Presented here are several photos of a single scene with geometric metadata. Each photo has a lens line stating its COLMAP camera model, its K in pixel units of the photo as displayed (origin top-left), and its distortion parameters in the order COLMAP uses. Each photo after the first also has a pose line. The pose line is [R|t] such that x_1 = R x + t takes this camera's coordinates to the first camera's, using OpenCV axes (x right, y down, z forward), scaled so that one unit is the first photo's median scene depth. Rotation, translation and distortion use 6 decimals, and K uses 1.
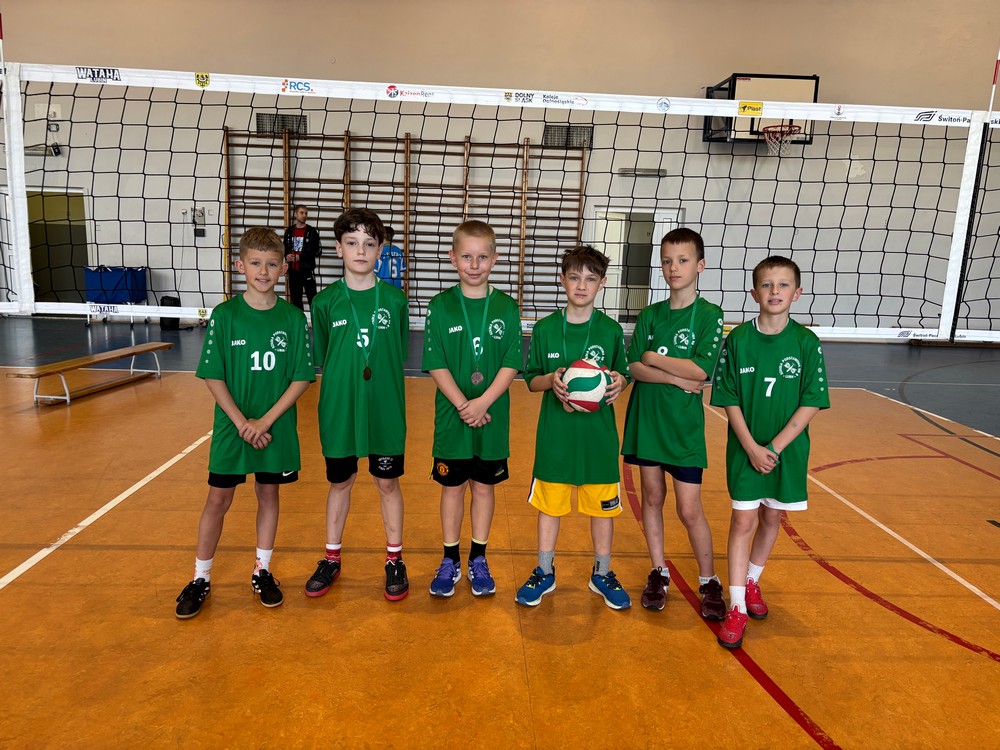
lens RADIAL K [[760.3, 0, 500.0], [0, 760.3, 375.0], [0, 0, 1]] dist [0.015561, -0.013677]
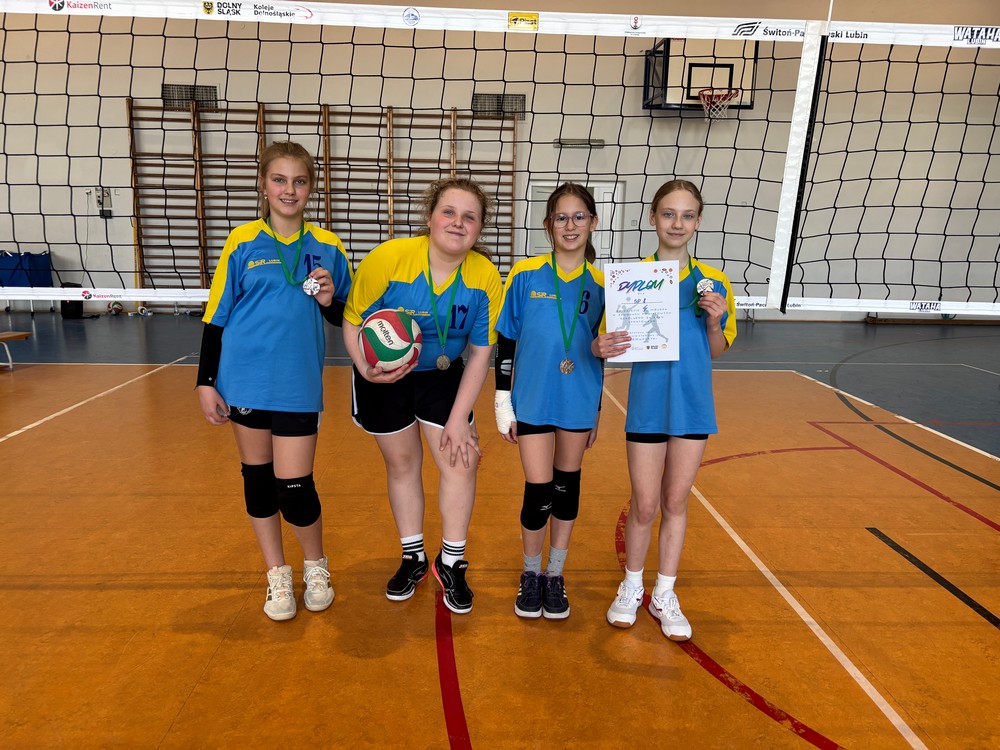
lens RADIAL K [[760.3, 0, 500.0], [0, 760.3, 375.0], [0, 0, 1]] dist [0.015561, -0.013677]
pose [[0.999871, -0.015571, 0.004054, 0.093052], [0.015489, 0.999690, 0.019508, -0.000159], [-0.004356, -0.019443, 0.999801, 0.065256]]
